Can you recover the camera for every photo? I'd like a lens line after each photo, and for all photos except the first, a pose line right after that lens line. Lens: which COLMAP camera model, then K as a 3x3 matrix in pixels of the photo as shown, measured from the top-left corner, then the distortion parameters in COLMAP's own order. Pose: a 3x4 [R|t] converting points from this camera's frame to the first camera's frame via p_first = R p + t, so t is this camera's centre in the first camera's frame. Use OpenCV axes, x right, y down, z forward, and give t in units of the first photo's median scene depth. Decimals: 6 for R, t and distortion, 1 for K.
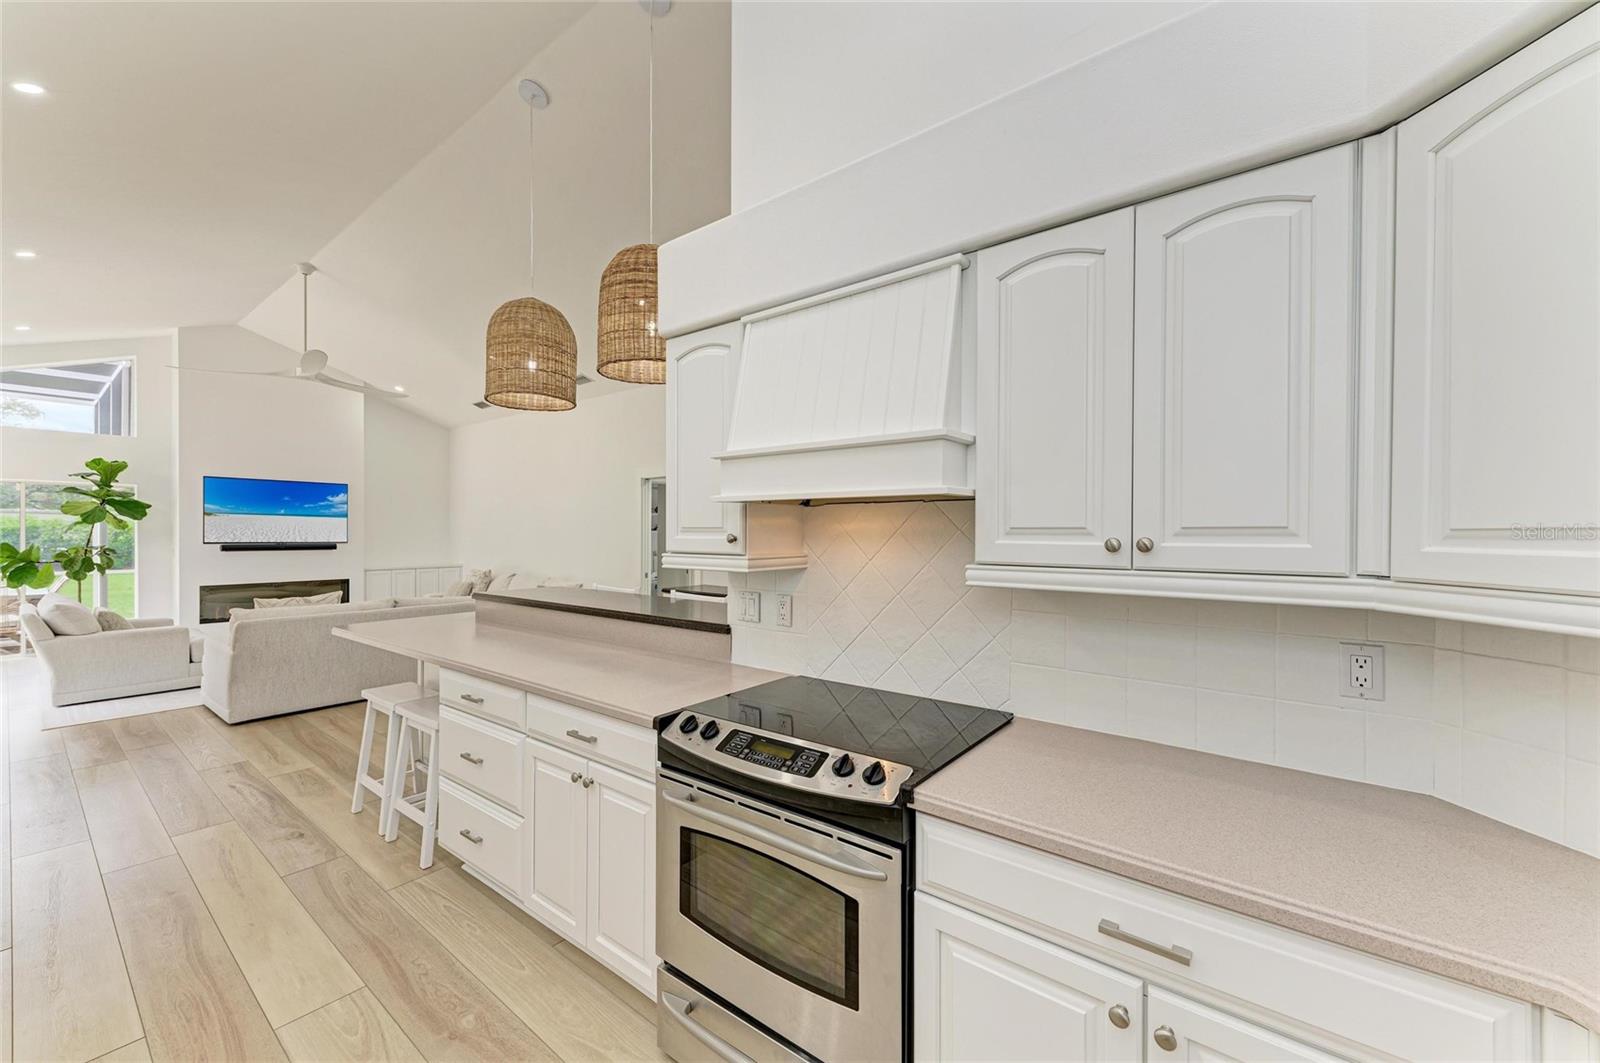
lens RADIAL K [[620.3, 0, 807.2], [0, 620.3, 537.1], [0, 0, 1]] dist [0.014647, -0.003948]
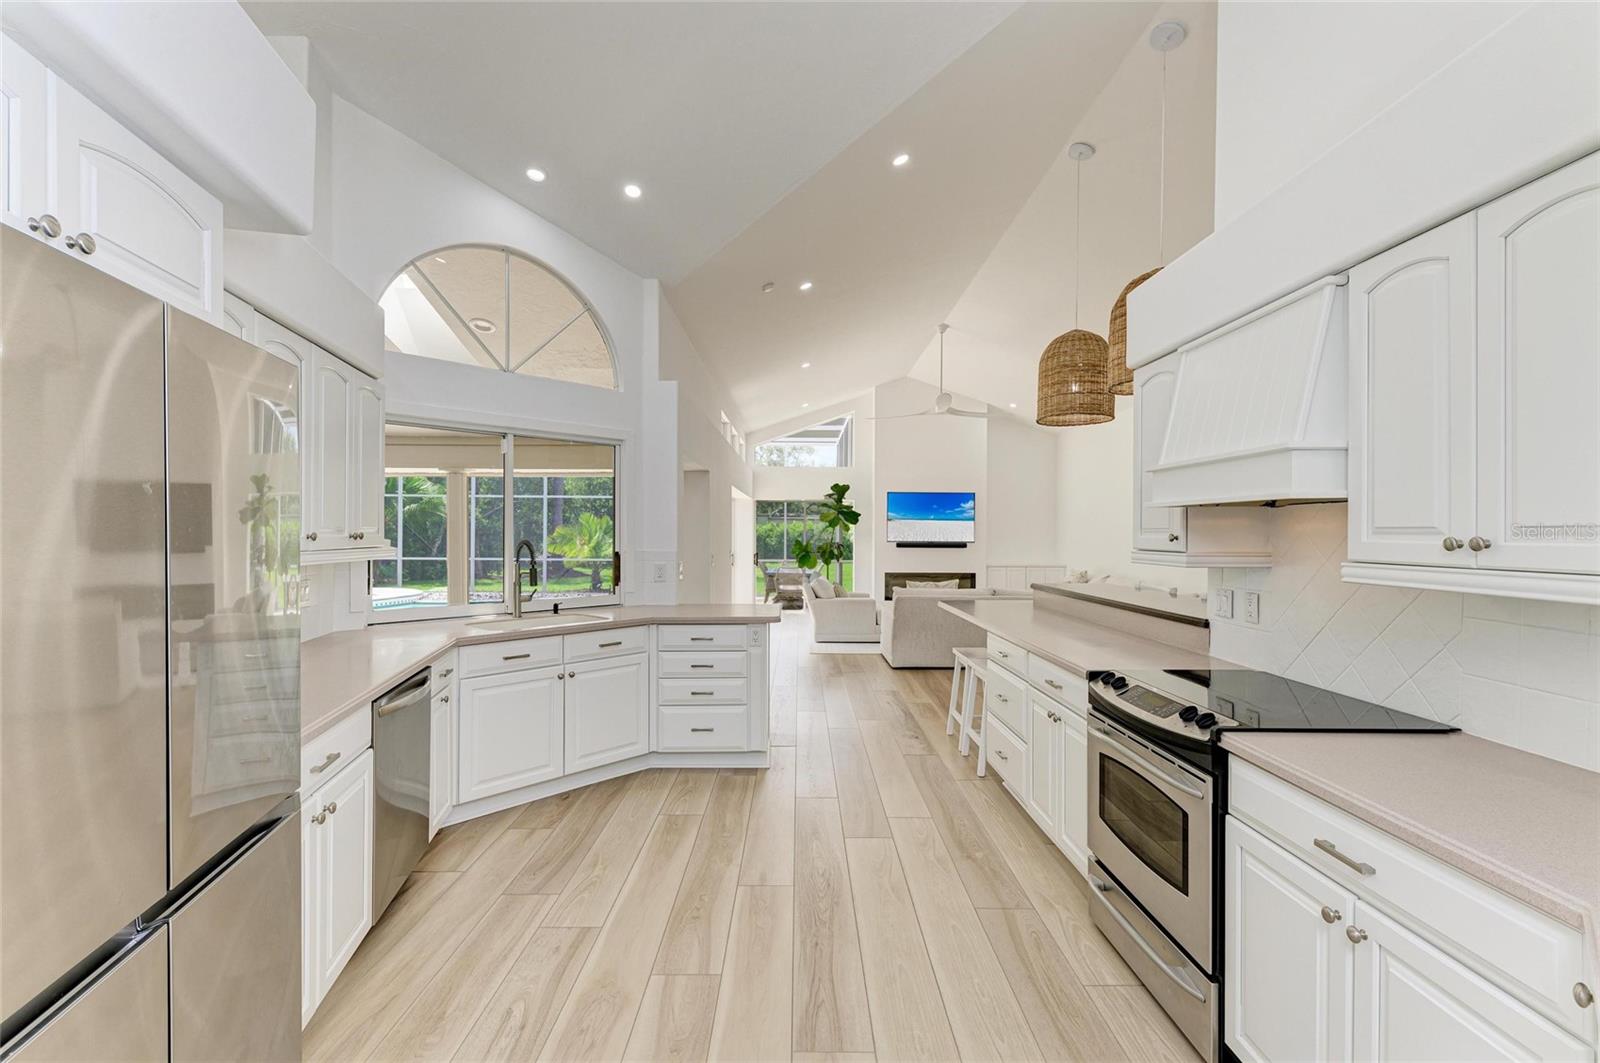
lens RADIAL K [[708.1, 0, 801.0], [0, 708.1, 531.6], [0, 0, 1]] dist [0.000303, 0.000061]
pose [[0.618823, -0.001494, -0.785529, 0.429102], [-0.007148, 0.999946, -0.007532, 0.004927], [0.785498, 0.010276, 0.618779, -0.324740]]
